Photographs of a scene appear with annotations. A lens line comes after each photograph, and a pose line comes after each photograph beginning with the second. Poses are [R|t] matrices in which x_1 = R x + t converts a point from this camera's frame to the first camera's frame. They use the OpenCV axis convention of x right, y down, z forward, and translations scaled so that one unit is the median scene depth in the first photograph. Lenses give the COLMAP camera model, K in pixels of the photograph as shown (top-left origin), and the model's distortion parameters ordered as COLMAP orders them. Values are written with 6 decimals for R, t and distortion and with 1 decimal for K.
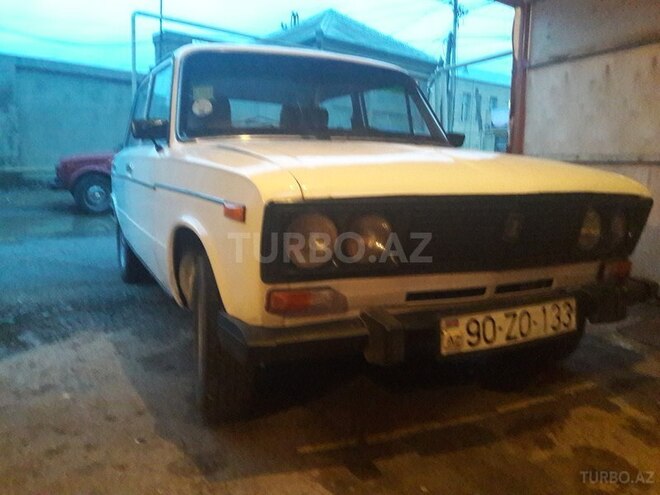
lens RADIAL K [[563.9, 0, 333.9], [0, 563.9, 257.2], [0, 0, 1]] dist [0.012105, -0.052811]
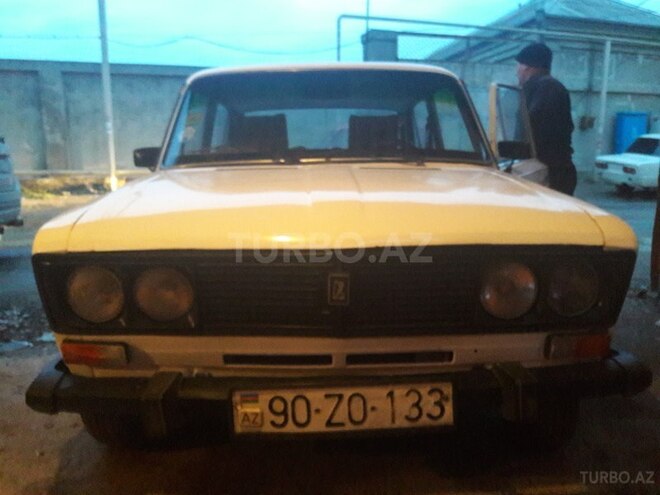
lens RADIAL K [[563.9, 0, 332.5], [0, 563.9, 261.8], [0, 0, 1]] dist [0.012105, -0.052811]
pose [[0.903884, 0.057787, -0.423856, 0.621703], [-0.045906, 0.998215, 0.038197, -0.118577], [0.425307, -0.015068, 0.904924, 0.252952]]
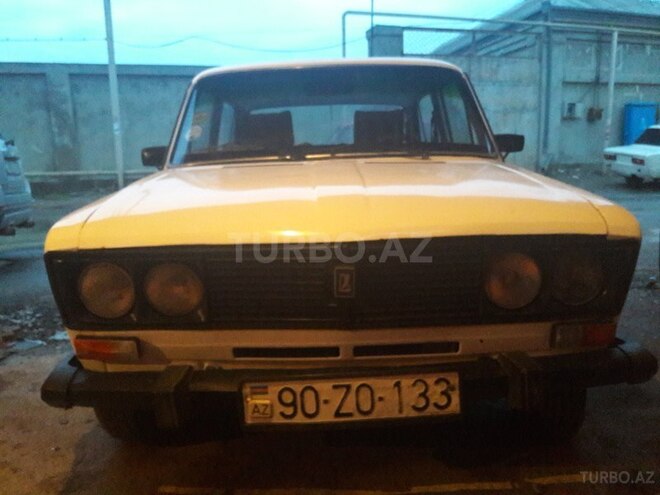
lens RADIAL K [[563.9, 0, 333.2], [0, 563.9, 262.4], [0, 0, 1]] dist [0.012105, -0.052811]
pose [[0.898396, 0.046195, -0.436749, 0.631205], [-0.029482, 0.998553, 0.044973, -0.113972], [0.438195, -0.027528, 0.898458, 0.243208]]
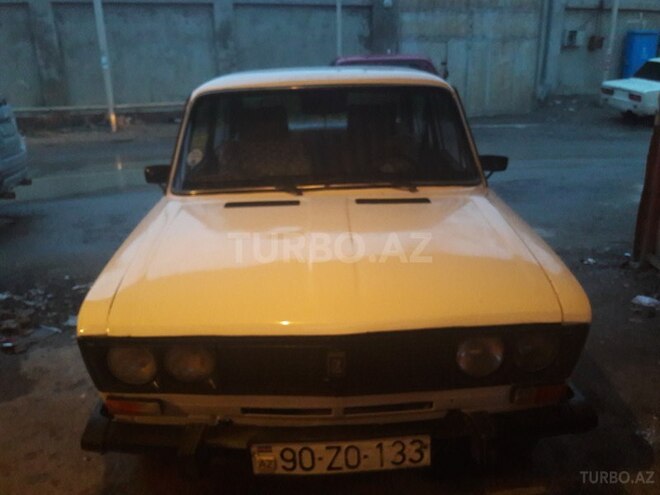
lens RADIAL K [[563.9, 0, 333.6], [0, 563.9, 261.8], [0, 0, 1]] dist [0.012105, -0.052811]
pose [[0.903503, 0.117093, -0.412277, 0.661913], [-0.036480, 0.979474, 0.198240, -0.404350], [0.427027, -0.164071, 0.889229, 0.156734]]
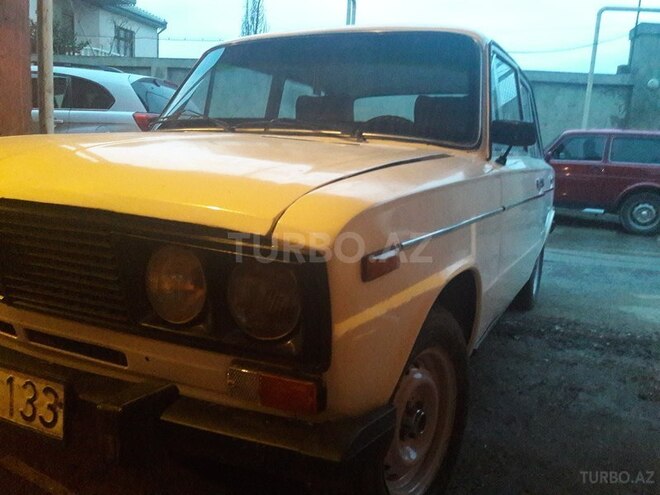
lens RADIAL K [[563.9, 0, 337.2], [0, 563.9, 265.3], [0, 0, 1]] dist [0.012105, -0.052811]
pose [[0.593878, 0.174775, -0.785343, 1.078063], [-0.178748, 0.980387, 0.083012, -0.157541], [0.784448, 0.091079, 0.613470, 0.886432]]
